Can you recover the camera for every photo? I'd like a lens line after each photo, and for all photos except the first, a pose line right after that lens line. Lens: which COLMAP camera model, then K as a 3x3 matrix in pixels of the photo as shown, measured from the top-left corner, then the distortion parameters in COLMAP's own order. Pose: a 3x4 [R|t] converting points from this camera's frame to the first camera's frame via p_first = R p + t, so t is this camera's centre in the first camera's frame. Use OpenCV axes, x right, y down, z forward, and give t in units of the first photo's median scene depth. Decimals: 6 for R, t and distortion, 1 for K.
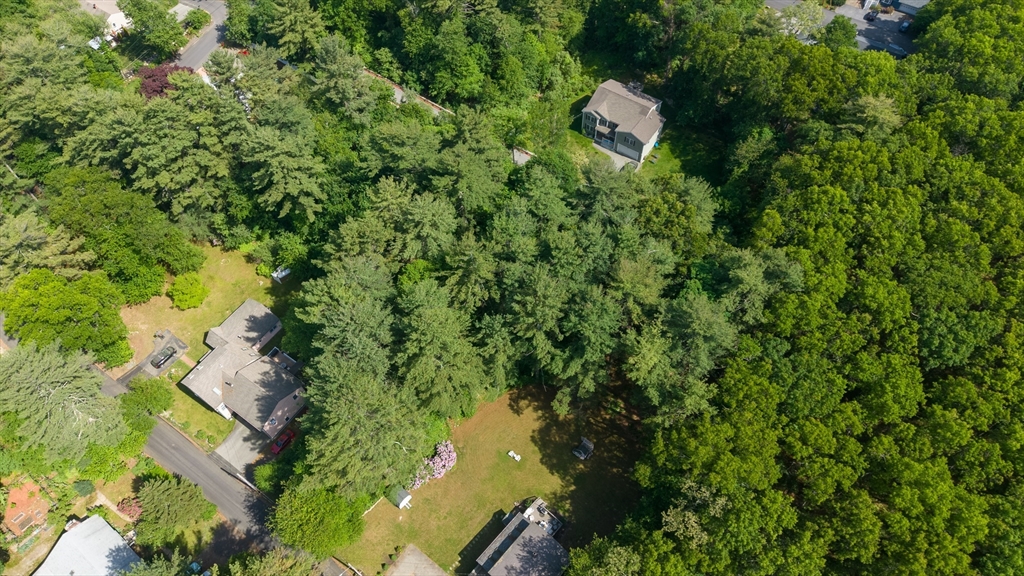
lens RADIAL K [[689.2, 0, 514.2], [0, 689.2, 281.2], [0, 0, 1]] dist [0.001456, 0.002262]
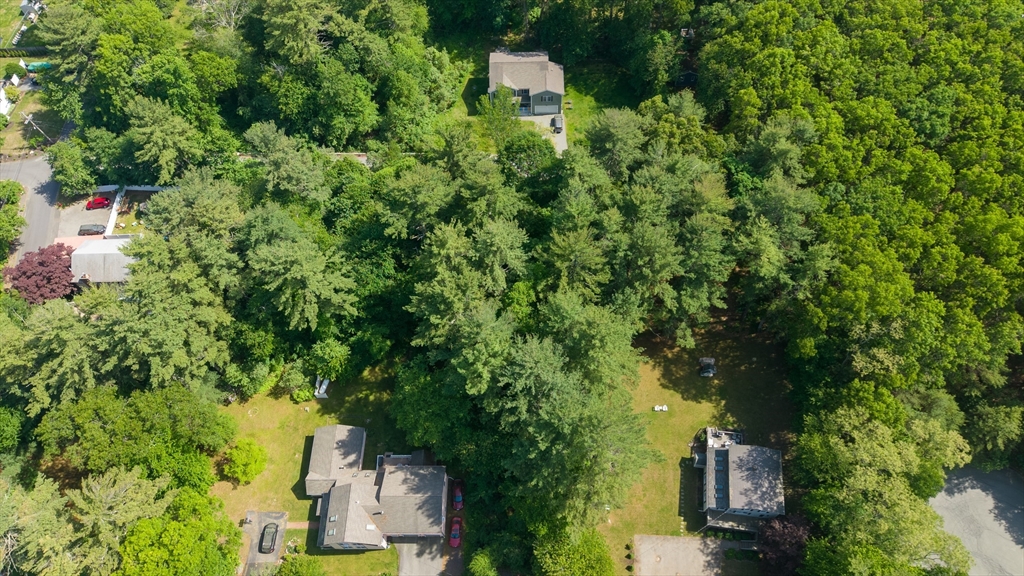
lens RADIAL K [[687.2, 0, 512.0], [0, 687.2, 286.1], [0, 0, 1]] dist [0.005554, -0.003075]
pose [[0.823966, -0.493368, 0.278689, -0.363783], [0.484361, 0.868490, 0.105451, -0.116660], [-0.294065, 0.048098, 0.954574, 0.071194]]
